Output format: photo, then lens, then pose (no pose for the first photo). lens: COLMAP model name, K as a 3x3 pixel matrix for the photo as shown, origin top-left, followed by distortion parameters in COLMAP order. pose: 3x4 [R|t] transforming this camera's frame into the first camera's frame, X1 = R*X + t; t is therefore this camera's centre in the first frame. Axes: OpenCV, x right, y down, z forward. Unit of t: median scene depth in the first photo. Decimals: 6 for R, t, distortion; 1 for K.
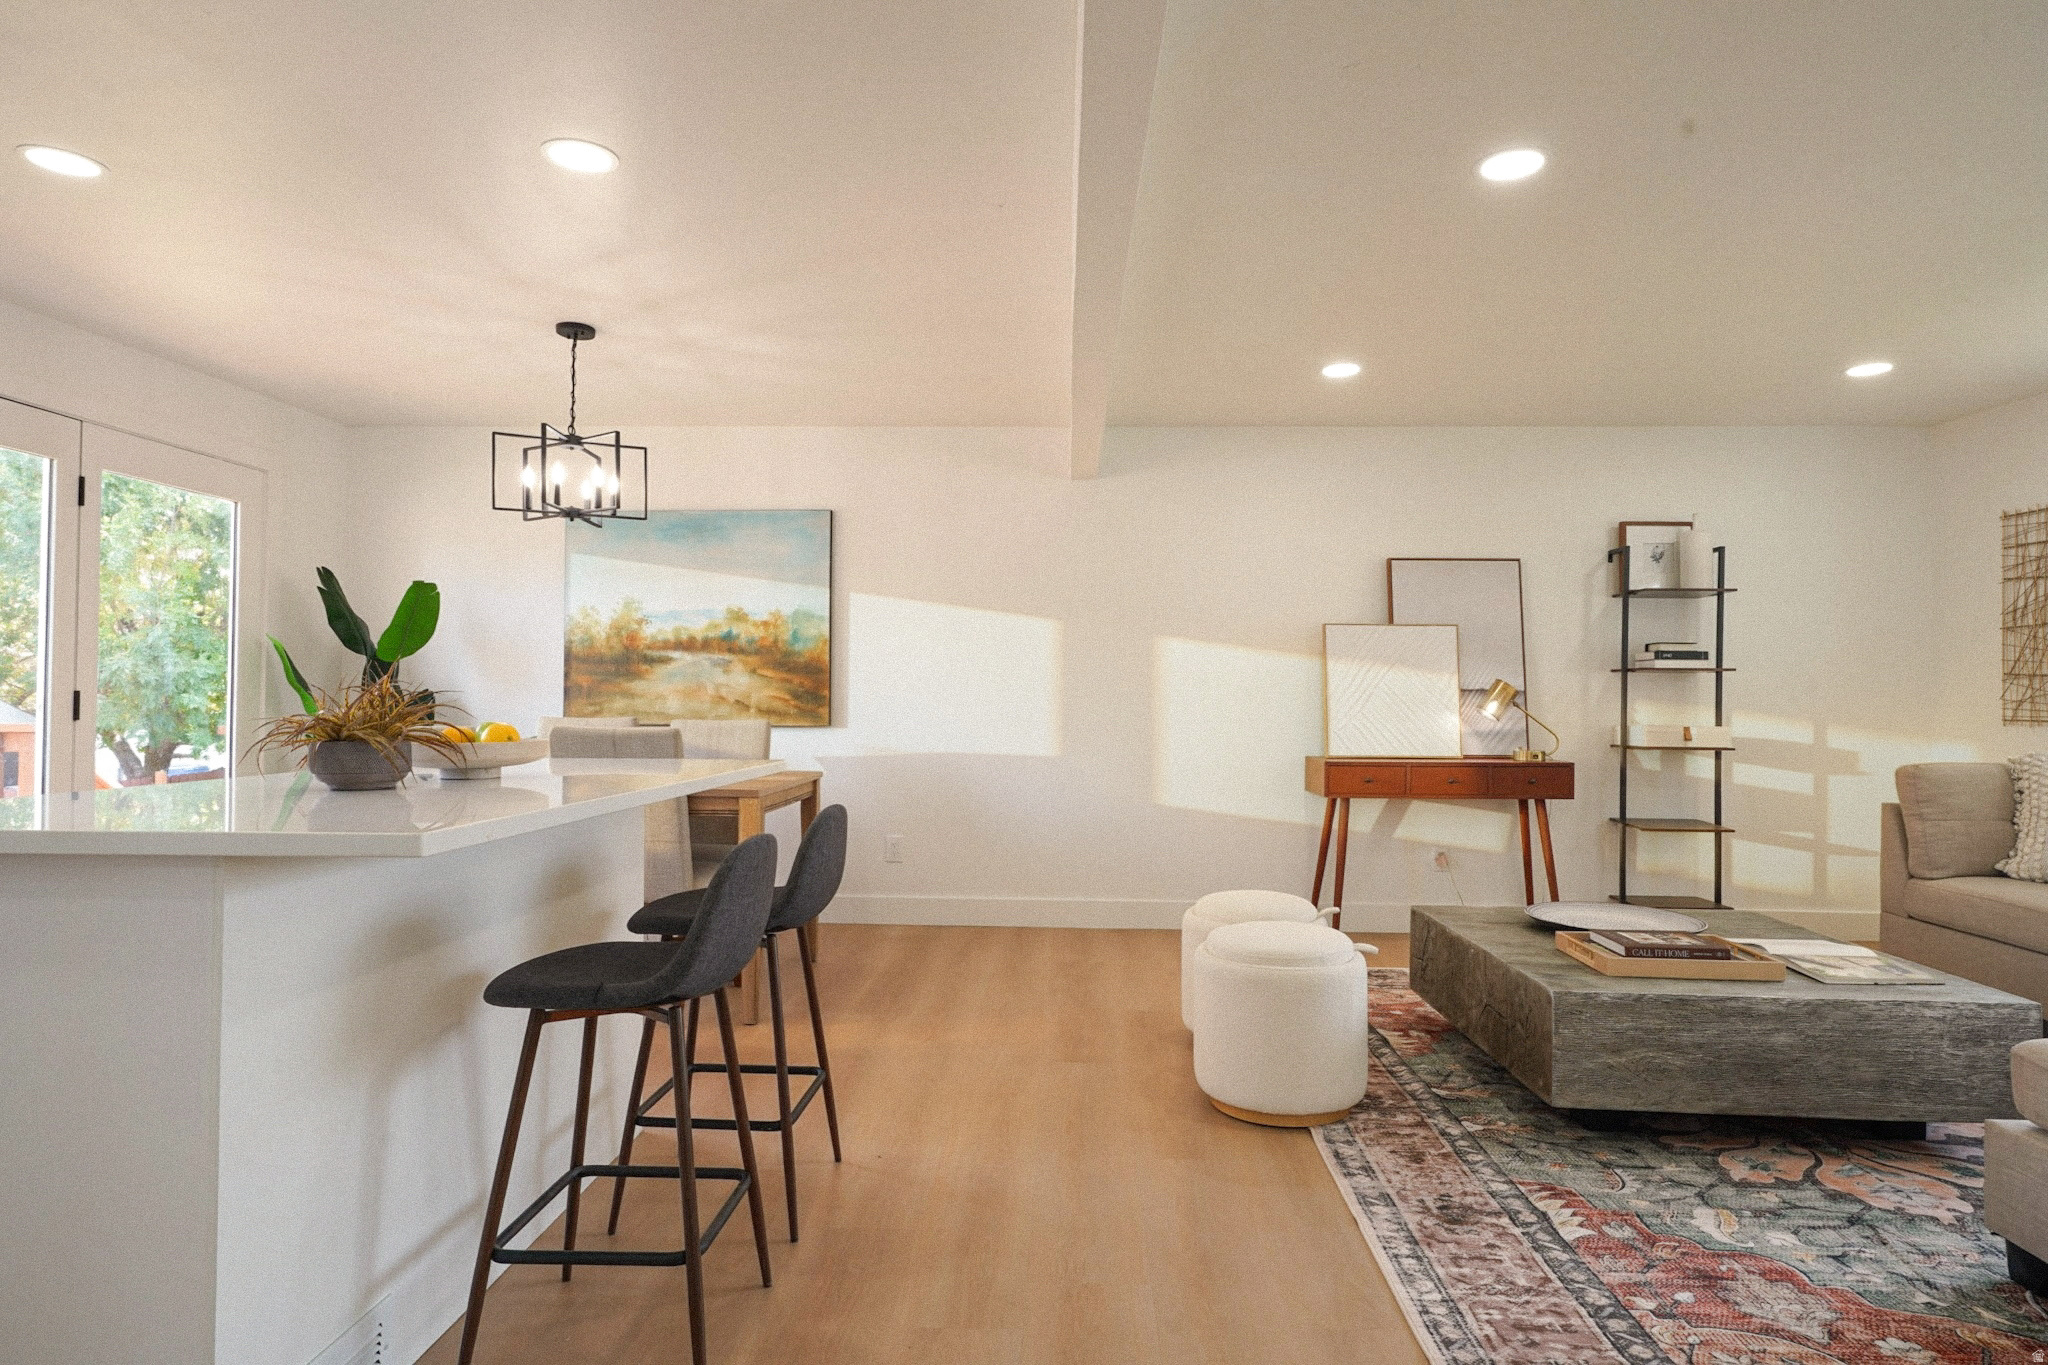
lens RADIAL K [[1111.3, 0, 1033.0], [0, 1111.3, 686.6], [0, 0, 1]] dist [0.003998, 0.001058]
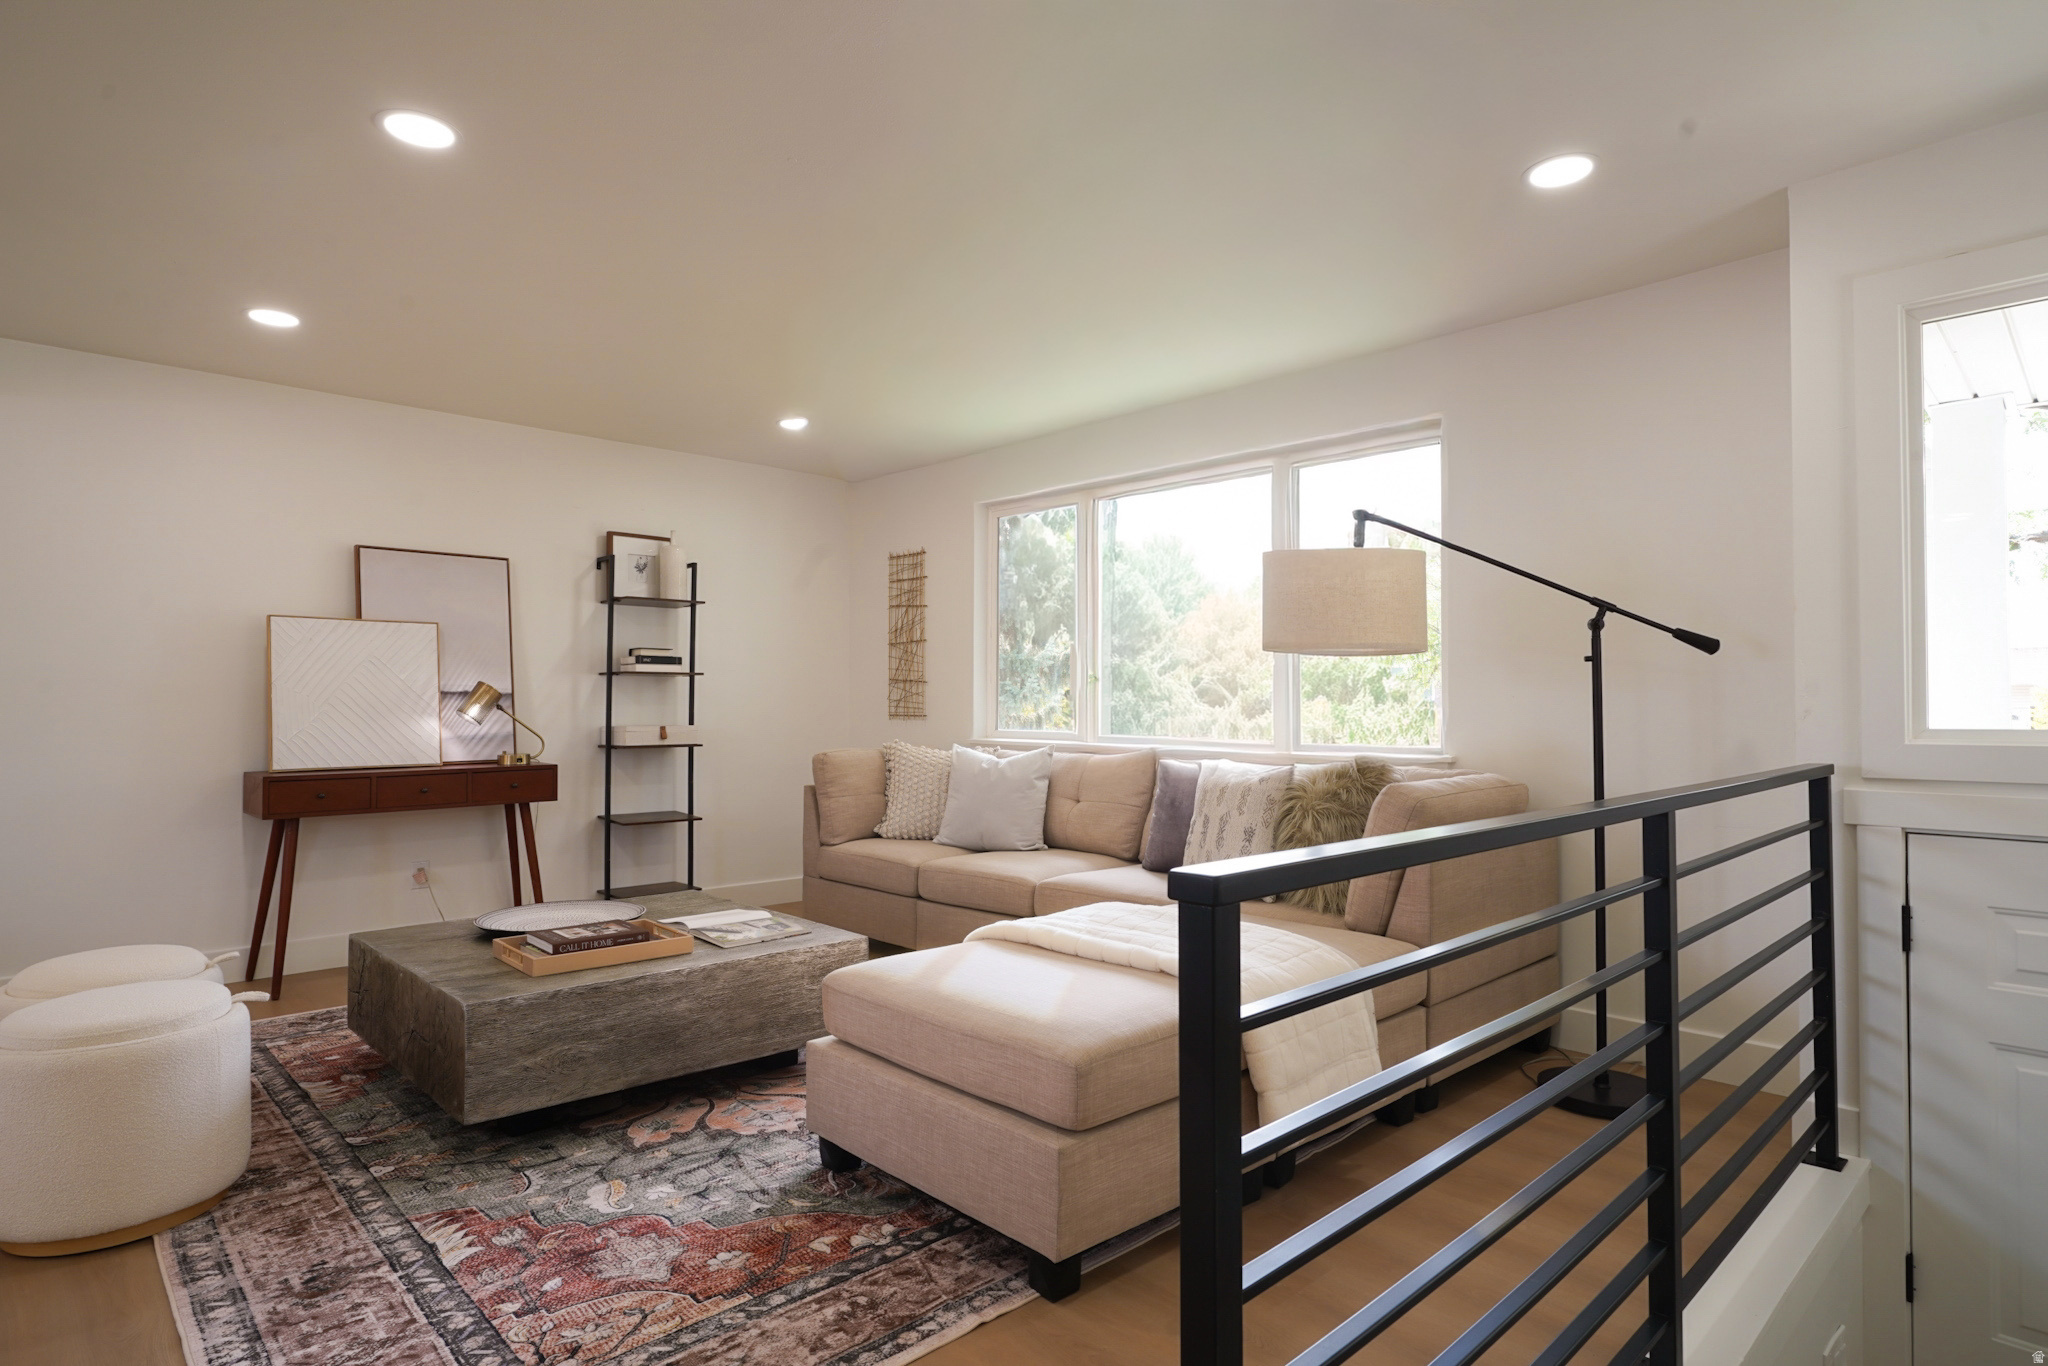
lens RADIAL K [[1111.3, 0, 1031.2], [0, 1111.3, 696.2], [0, 0, 1]] dist [0.003998, 0.001058]
pose [[0.692081, -0.003695, 0.721810, 0.124439], [-0.000513, 0.999984, 0.005611, 0.001401], [-0.721820, -0.004253, 0.692068, -0.018148]]
